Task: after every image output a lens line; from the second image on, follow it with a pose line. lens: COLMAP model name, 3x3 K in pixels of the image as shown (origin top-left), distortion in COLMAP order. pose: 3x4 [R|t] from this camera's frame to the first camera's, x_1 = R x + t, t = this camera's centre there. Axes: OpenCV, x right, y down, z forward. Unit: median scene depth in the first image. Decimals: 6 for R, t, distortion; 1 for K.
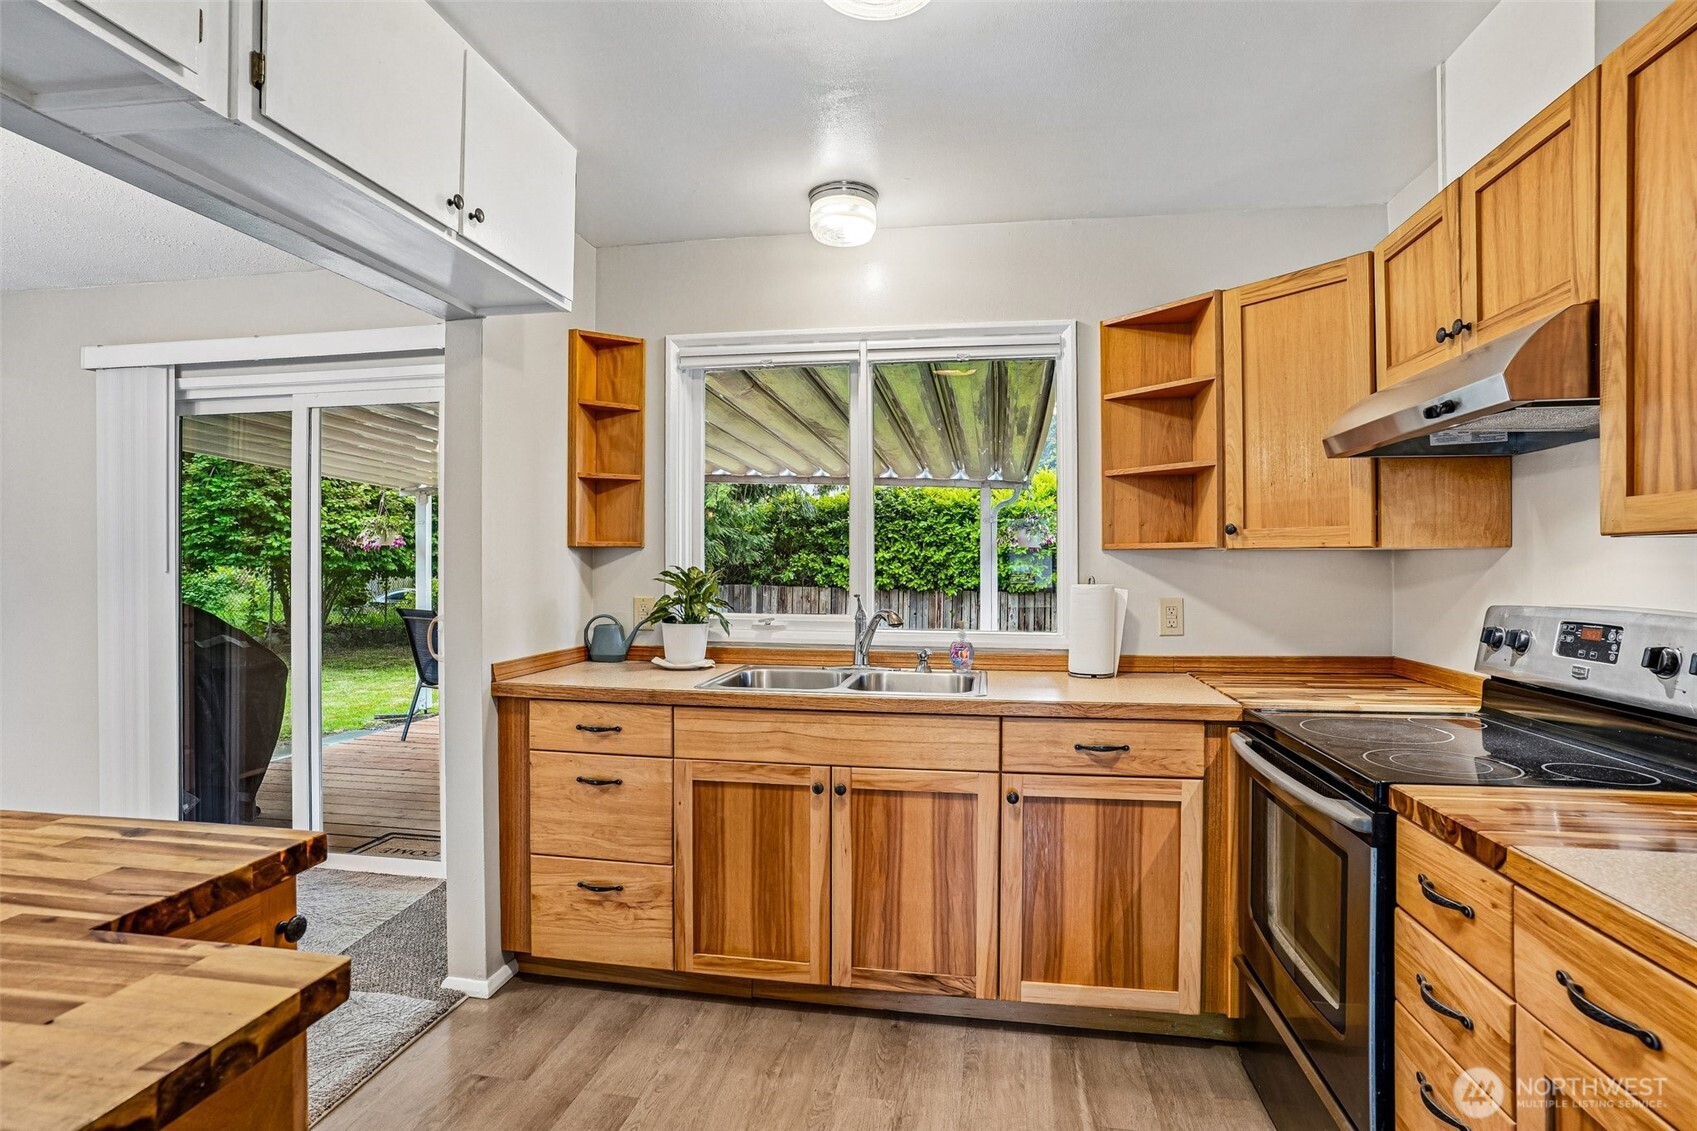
lens RADIAL K [[836.2, 0, 856.4], [0, 836.2, 563.2], [0, 0, 1]] dist [-0.057400, 0.028454]
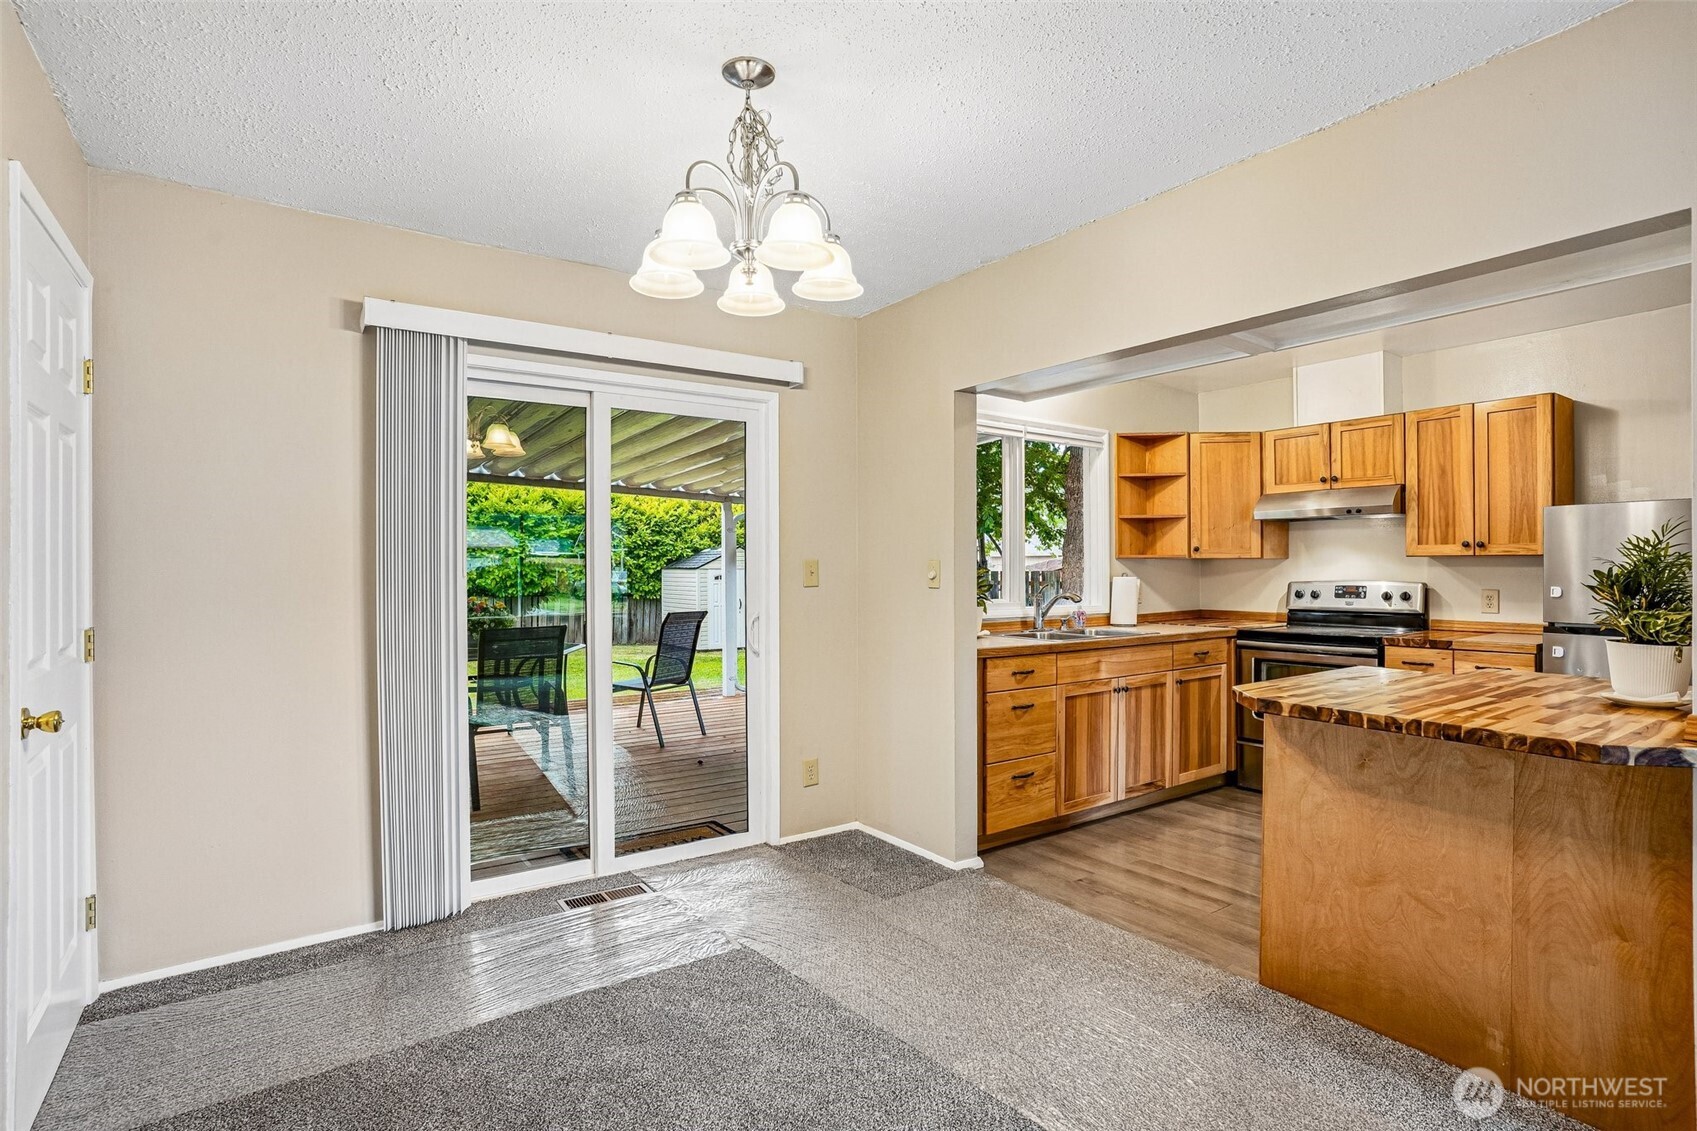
lens RADIAL K [[836.2, 0, 862.2], [0, 836.2, 563.8], [0, 0, 1]] dist [-0.057400, 0.028454]
pose [[0.706677, 0.000681, 0.707536, -1.694905], [0.001963, 0.999994, -0.002923, 0.001116], [-0.707534, 0.003455, 0.706671, 0.121224]]
